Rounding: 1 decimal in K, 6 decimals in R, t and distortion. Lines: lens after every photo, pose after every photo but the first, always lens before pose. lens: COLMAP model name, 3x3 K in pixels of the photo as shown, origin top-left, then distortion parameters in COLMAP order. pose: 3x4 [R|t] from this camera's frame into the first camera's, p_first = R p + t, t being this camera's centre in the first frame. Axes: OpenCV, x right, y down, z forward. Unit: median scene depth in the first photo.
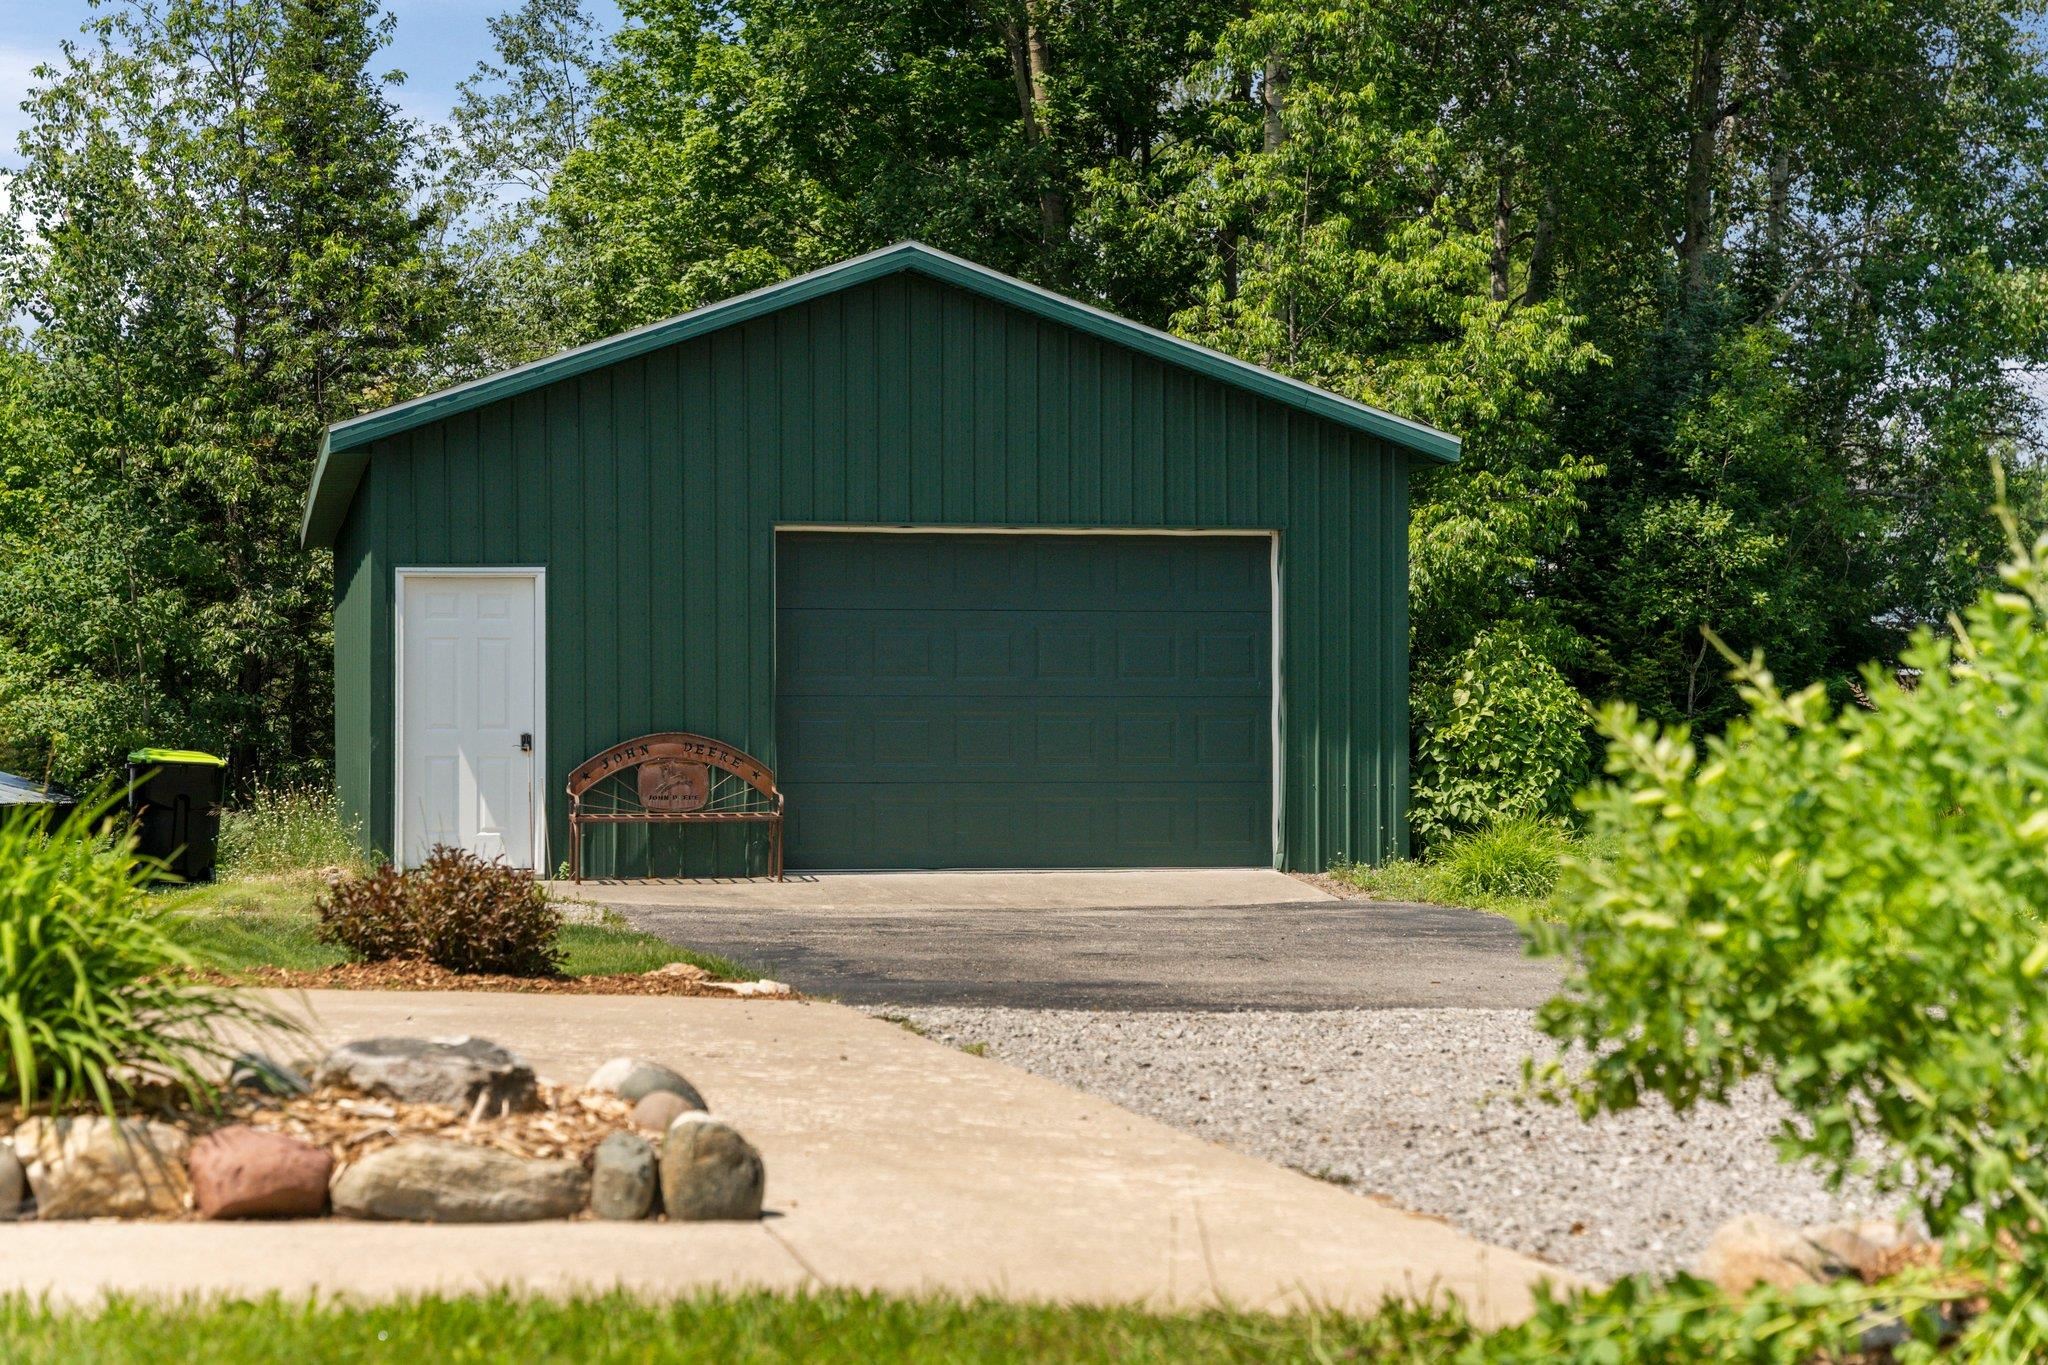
lens RADIAL K [[4104.4, 0, 1022.6], [0, 4104.4, 686.4], [0, 0, 1]] dist [0.083182, 0.000000]
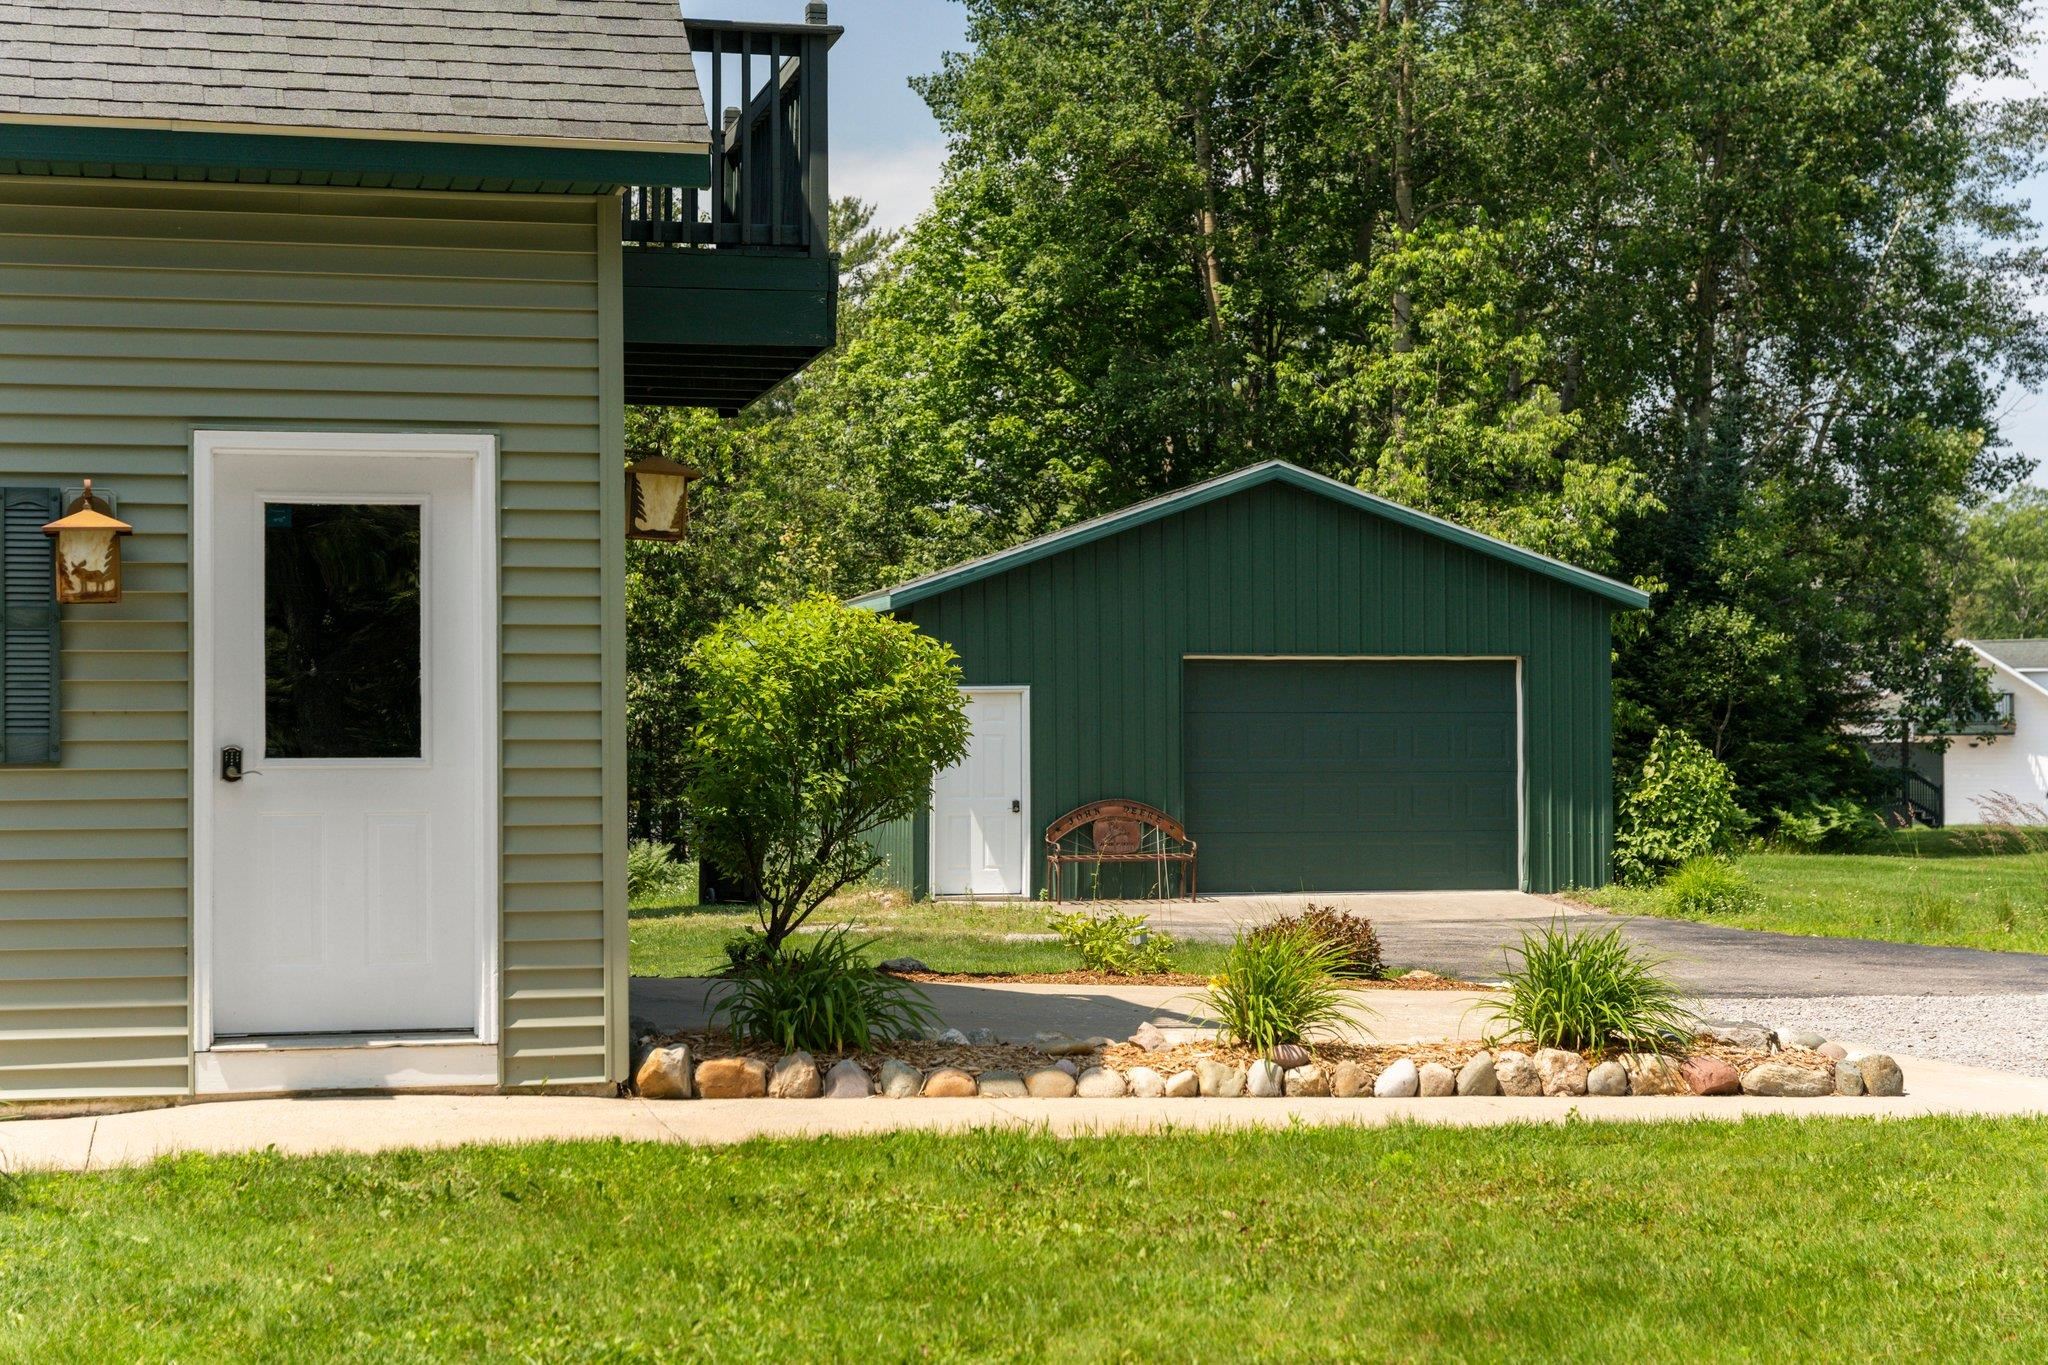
lens RADIAL K [[3393.0, 0, 1025.7], [0, 3393.0, 680.4], [0, 0, 1]] dist [-0.018961, 0.000000]
pose [[0.999996, -0.002780, 0.001014, -0.073515], [0.002789, 0.999951, -0.009476, -0.012123], [-0.000988, 0.009479, 0.999955, -0.124256]]
